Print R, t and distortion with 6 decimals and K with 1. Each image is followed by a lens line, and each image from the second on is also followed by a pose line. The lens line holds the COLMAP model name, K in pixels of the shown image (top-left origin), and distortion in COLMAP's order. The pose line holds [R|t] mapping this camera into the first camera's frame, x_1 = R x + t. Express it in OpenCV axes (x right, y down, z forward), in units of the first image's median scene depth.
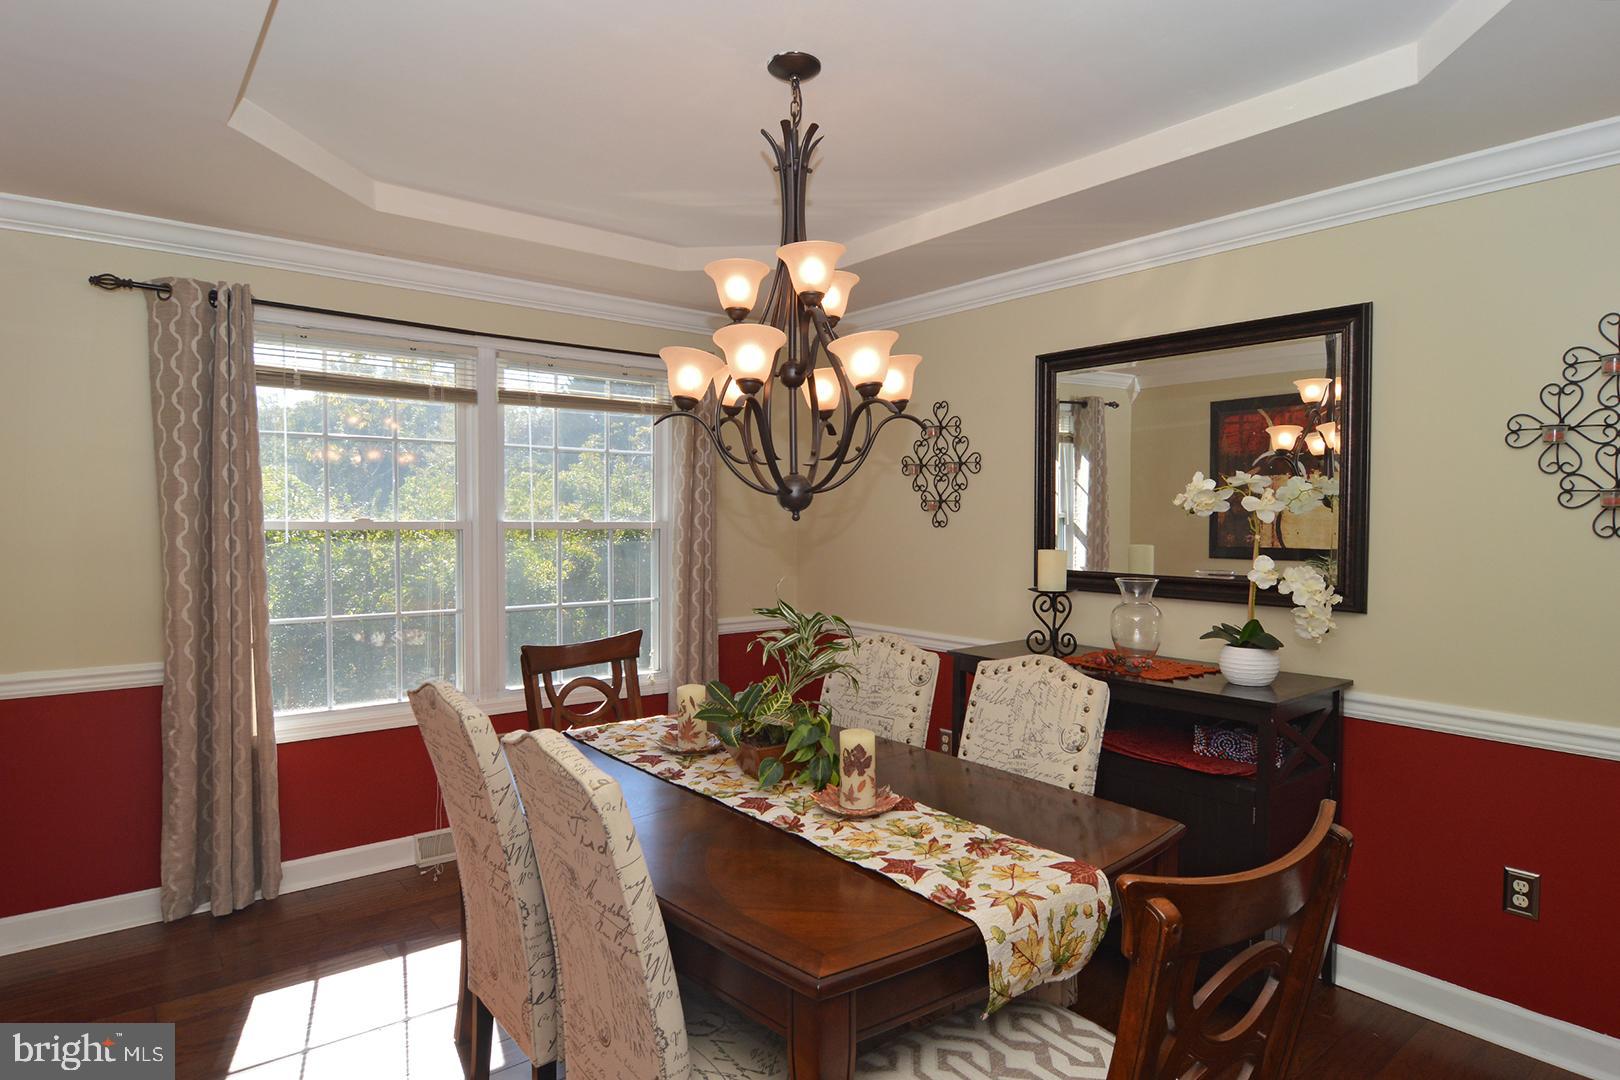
lens RADIAL K [[908.8, 0, 814.9], [0, 908.8, 513.5], [0, 0, 1]] dist [-0.001849, -0.000352]
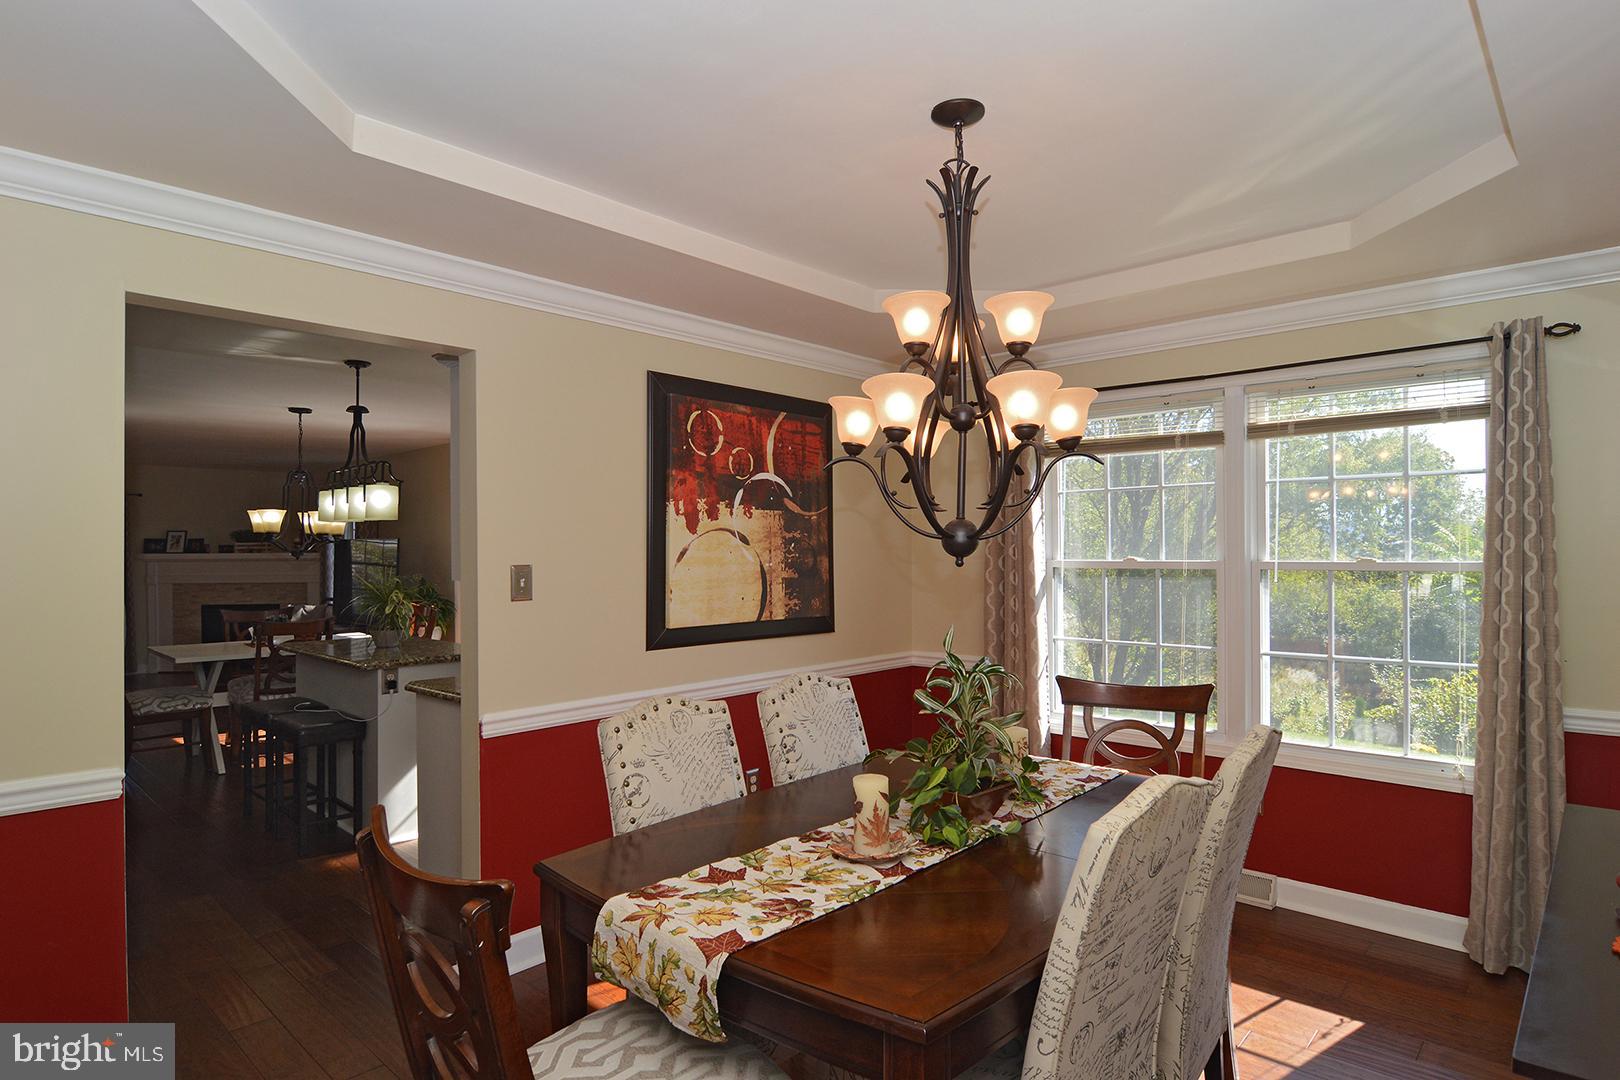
lens RADIAL K [[867.9, 0, 810.0], [0, 867.9, 540.0], [0, 0, 1]] dist [-0.023807, -0.000387]
pose [[0.158893, -0.010768, -0.987237, 0.881364], [0.004730, 0.999937, -0.010145, -0.012257], [0.987284, -0.003057, 0.158934, 0.699534]]
